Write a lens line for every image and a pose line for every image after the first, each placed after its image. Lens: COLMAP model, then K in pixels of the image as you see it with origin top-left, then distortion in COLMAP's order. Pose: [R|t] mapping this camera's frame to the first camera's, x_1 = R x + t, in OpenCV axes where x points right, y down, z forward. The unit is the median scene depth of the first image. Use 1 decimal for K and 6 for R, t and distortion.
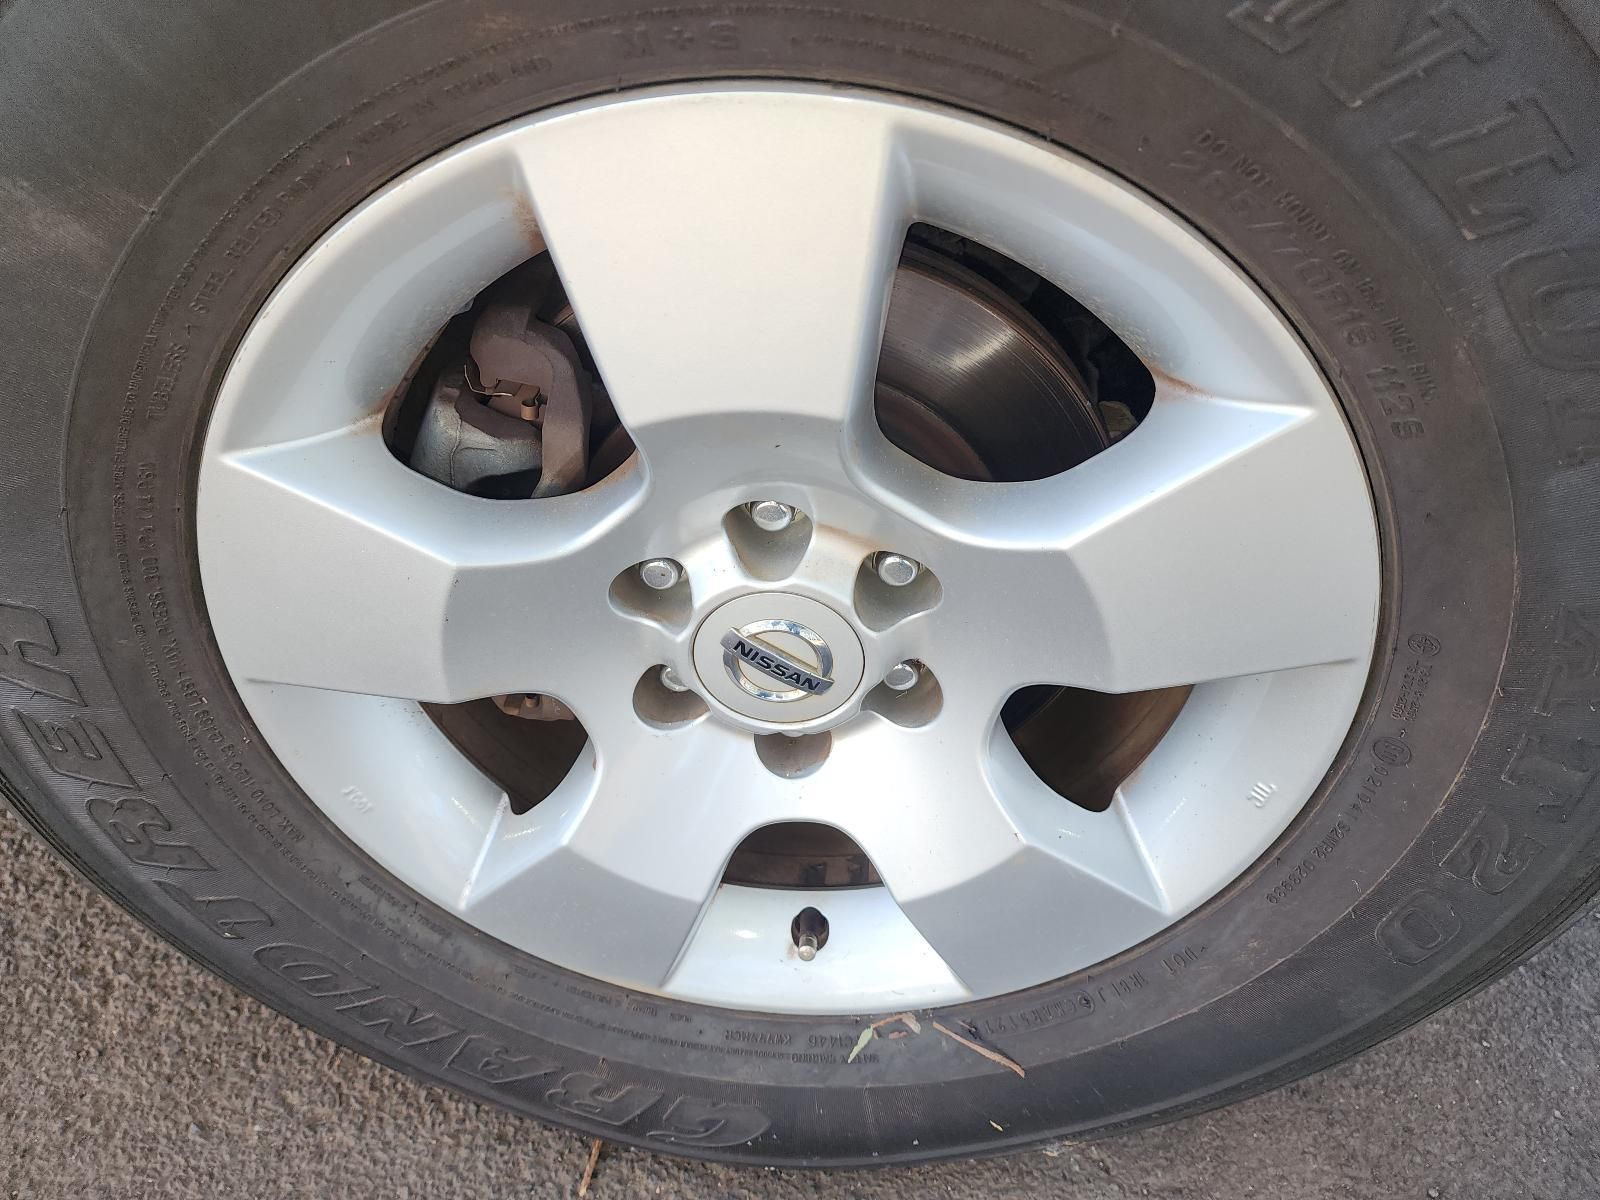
lens RADIAL K [[1089.2, 0, 805.8], [0, 1089.2, 600.6], [0, 0, 1]] dist [0.014362, -0.034721]
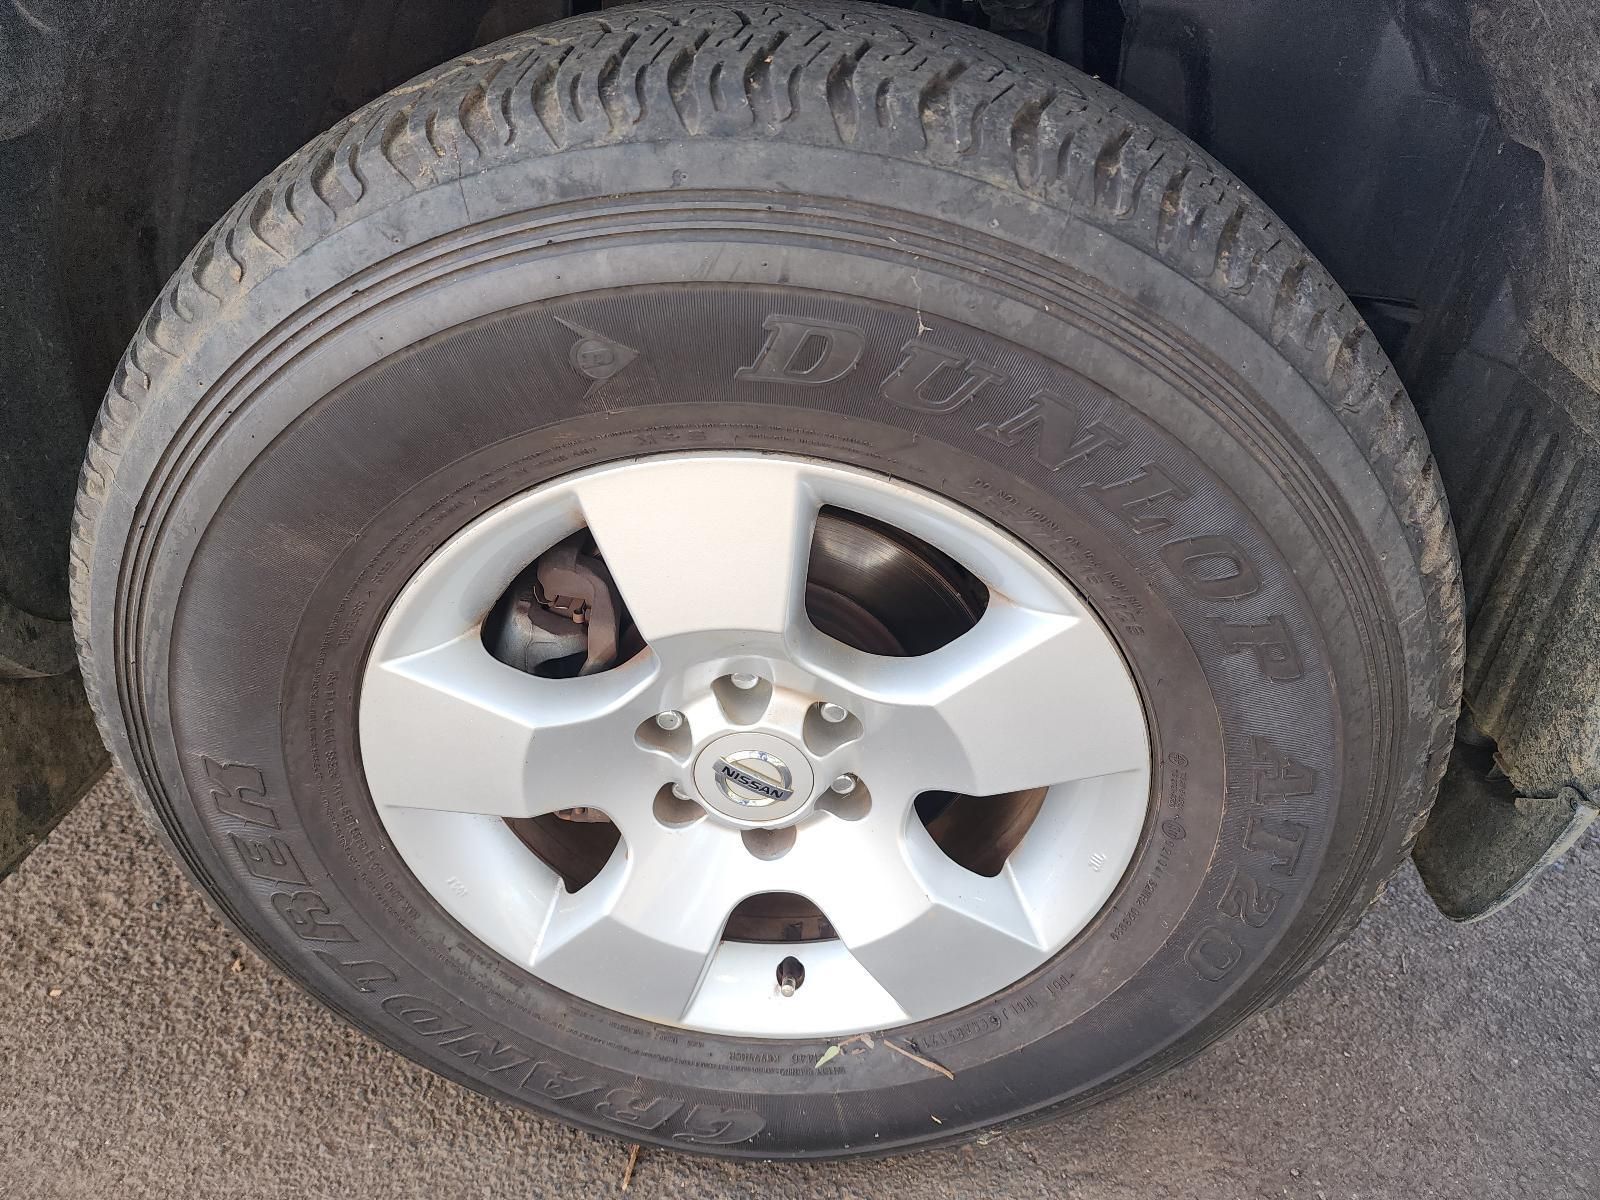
lens RADIAL K [[1089.2, 0, 802.2], [0, 1089.2, 599.5], [0, 0, 1]] dist [0.014362, -0.034721]
pose [[0.999202, -0.037573, -0.013519, 0.058704], [0.036721, 0.997612, -0.058494, -0.082825], [0.015685, 0.057951, 0.998196, -0.389974]]
